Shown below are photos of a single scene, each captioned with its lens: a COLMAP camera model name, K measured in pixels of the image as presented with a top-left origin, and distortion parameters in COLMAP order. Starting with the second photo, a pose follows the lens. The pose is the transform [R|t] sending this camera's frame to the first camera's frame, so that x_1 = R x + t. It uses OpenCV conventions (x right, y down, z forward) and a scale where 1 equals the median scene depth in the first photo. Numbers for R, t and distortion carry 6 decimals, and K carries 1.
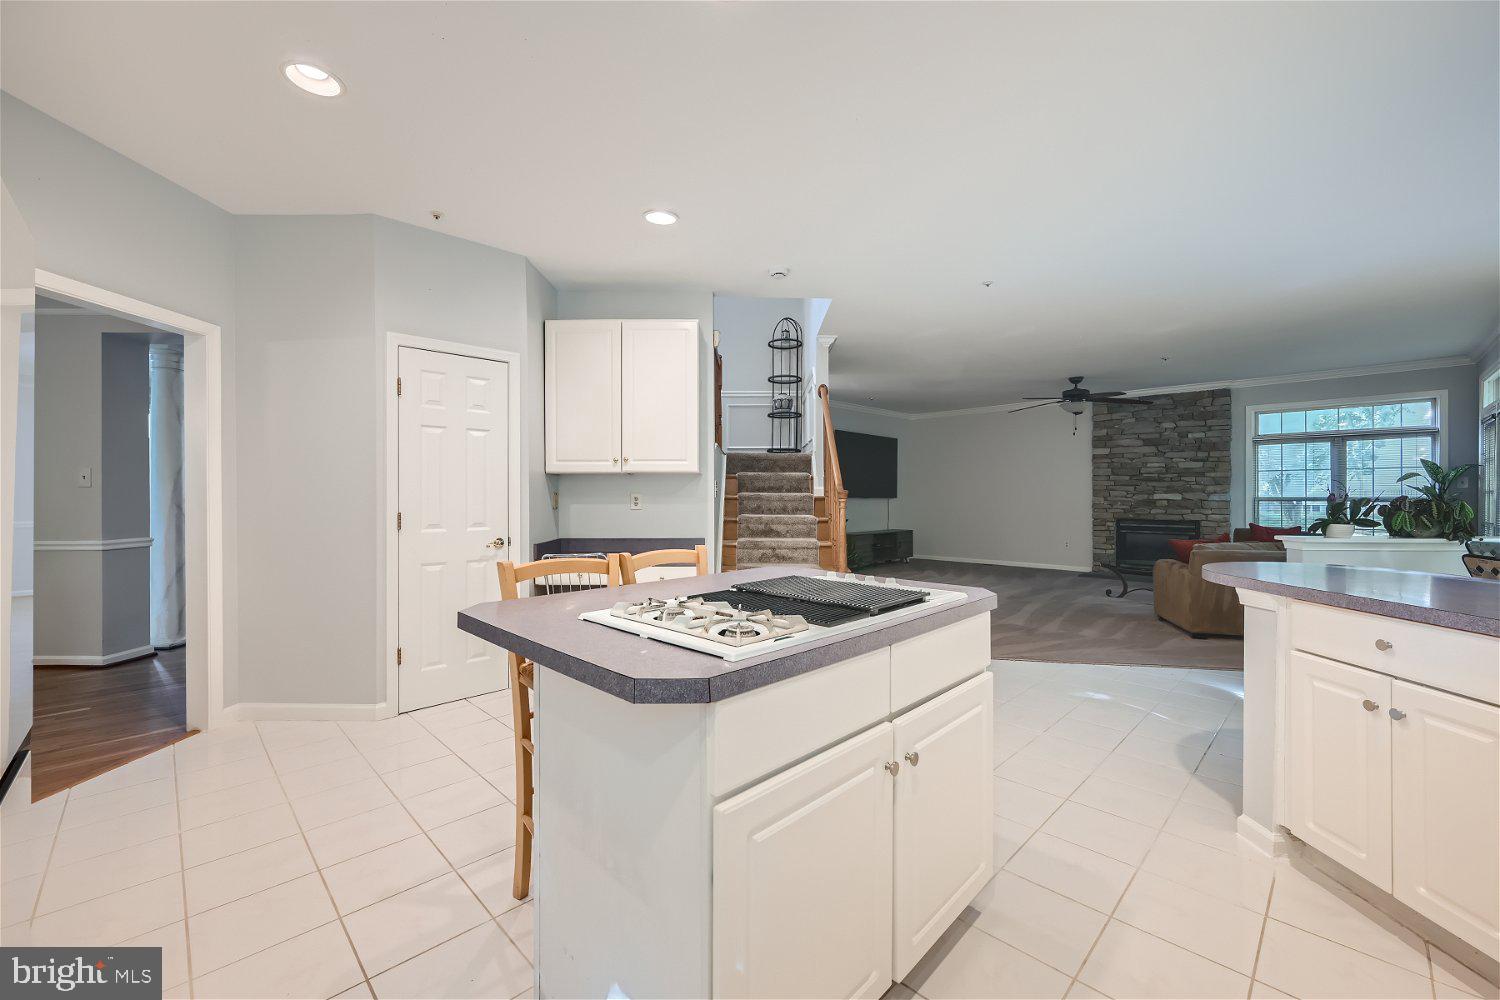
lens RADIAL K [[601.5, 0, 745.2], [0, 601.5, 498.2], [0, 0, 1]] dist [-0.000002, 0.000659]
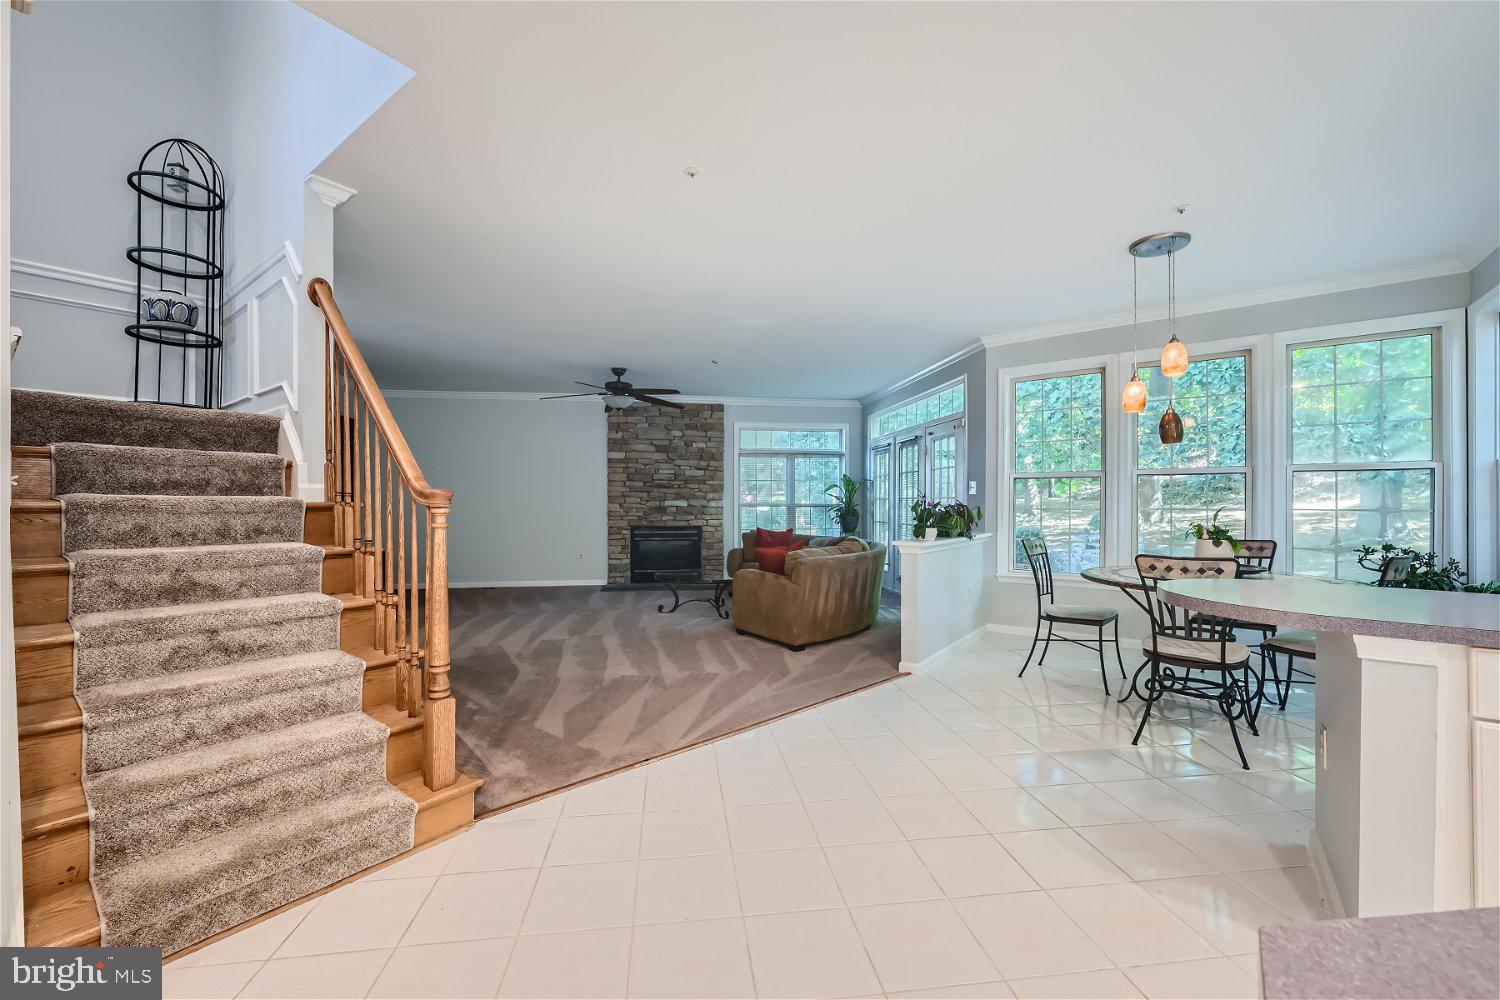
lens RADIAL K [[601.5, 0, 750.7], [0, 601.5, 499.5], [0, 0, 1]] dist [-0.000002, 0.000659]
pose [[0.600854, 0.003588, 0.799351, -0.039142], [0.004614, 0.999958, -0.007957, -0.000299], [-0.799346, 0.008470, 0.600812, 0.303612]]
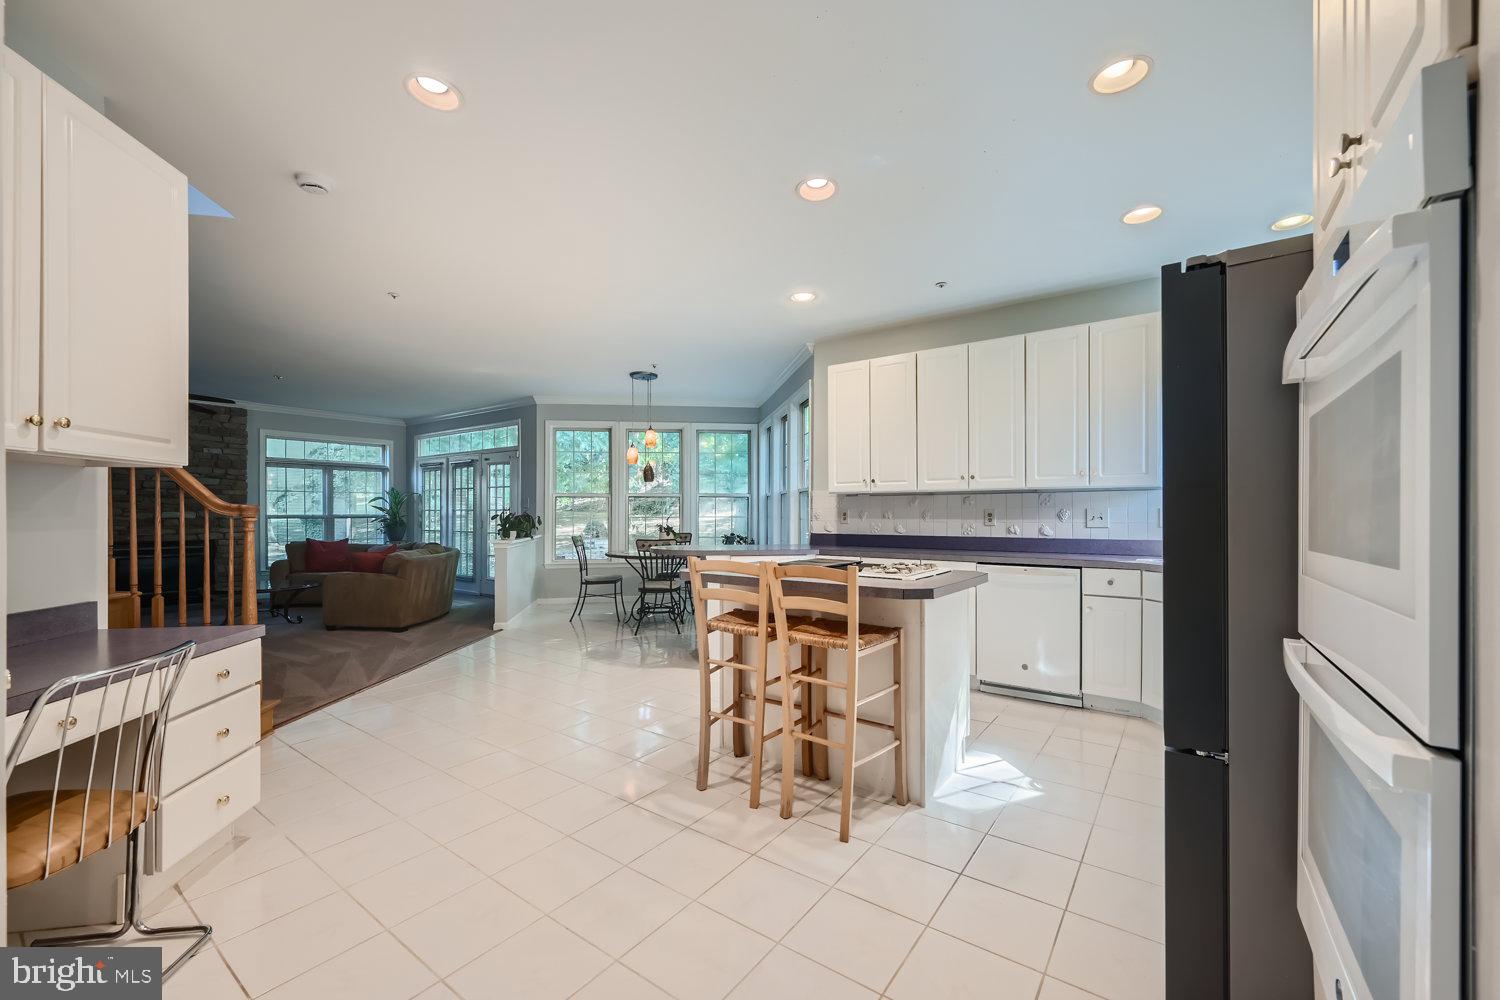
lens RADIAL K [[608.4, 0, 756.8], [0, 608.4, 510.8], [0, 0, 1]] dist [0.000820, -0.000096]
pose [[-0.169631, 0.003683, 0.985501, -0.365088], [0.006558, 0.999975, -0.002609, -0.000639], [-0.985486, 0.006020, -0.169651, 0.318141]]
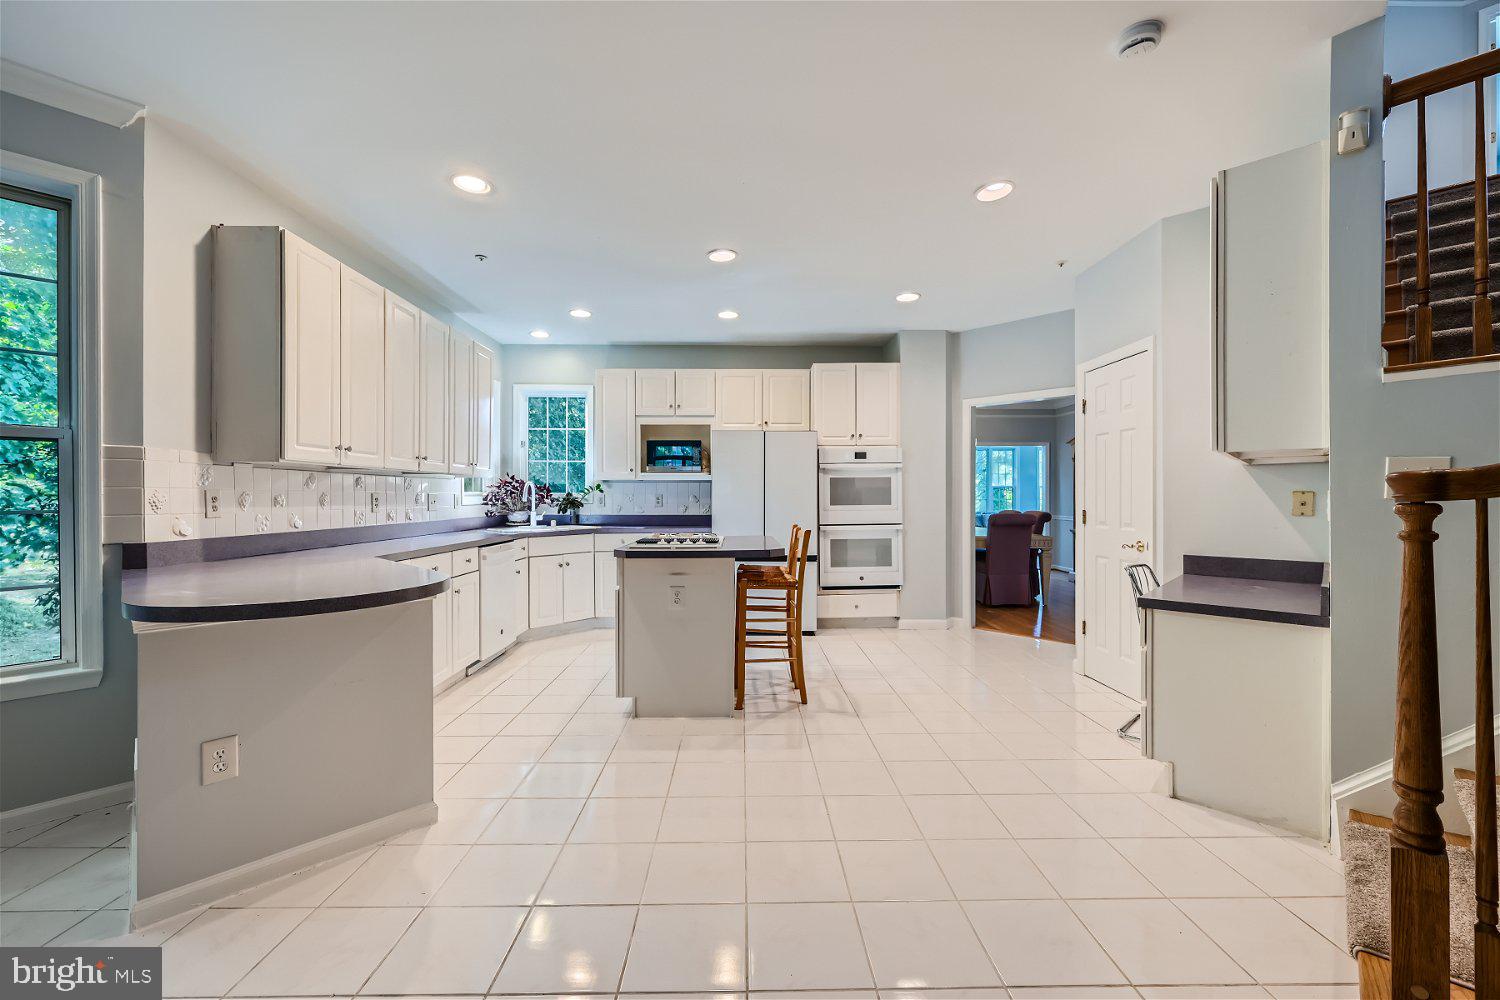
lens RADIAL K [[601.5, 0, 750.5], [0, 601.5, 502.3], [0, 0, 1]] dist [-0.000002, 0.000659]
pose [[-0.695635, 0.008240, -0.718348, 0.324821], [0.000835, 0.999943, 0.010662, 0.000331], [0.718395, 0.006817, -0.695602, 0.573283]]
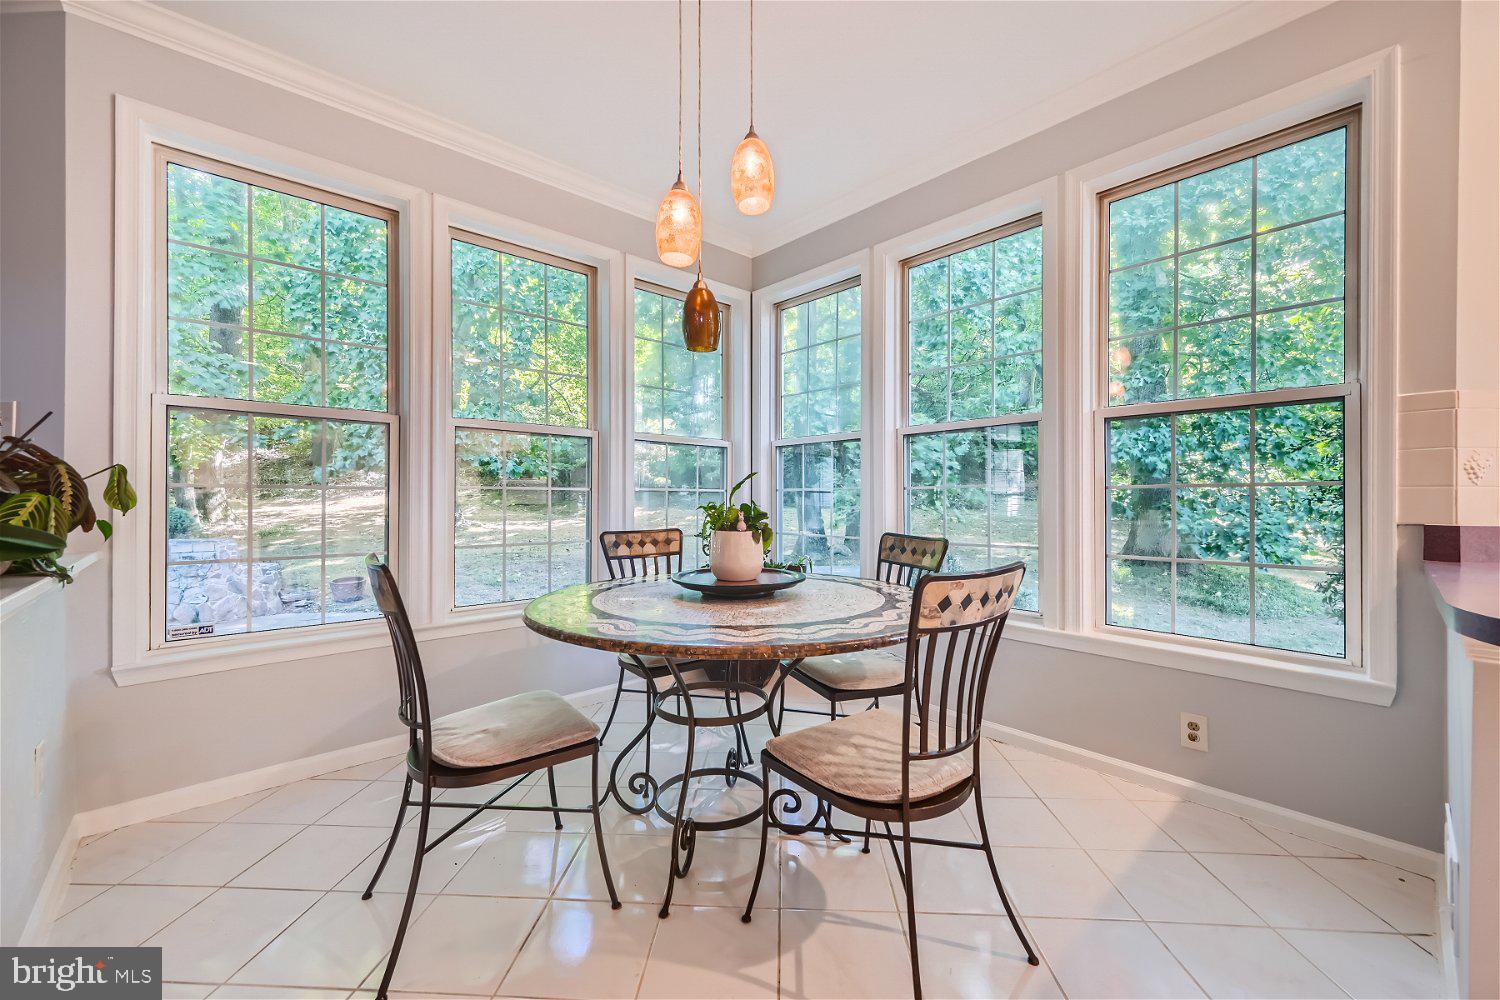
lens RADIAL K [[601.5, 0, 747.6], [0, 601.5, 496.2], [0, 0, 1]] dist [-0.000002, 0.000659]
pose [[-0.679568, 0.003461, 0.733605, 0.333987], [0.003069, 0.999994, -0.001875, 0.012941], [-0.733606, 0.000977, -0.679574, 0.471674]]
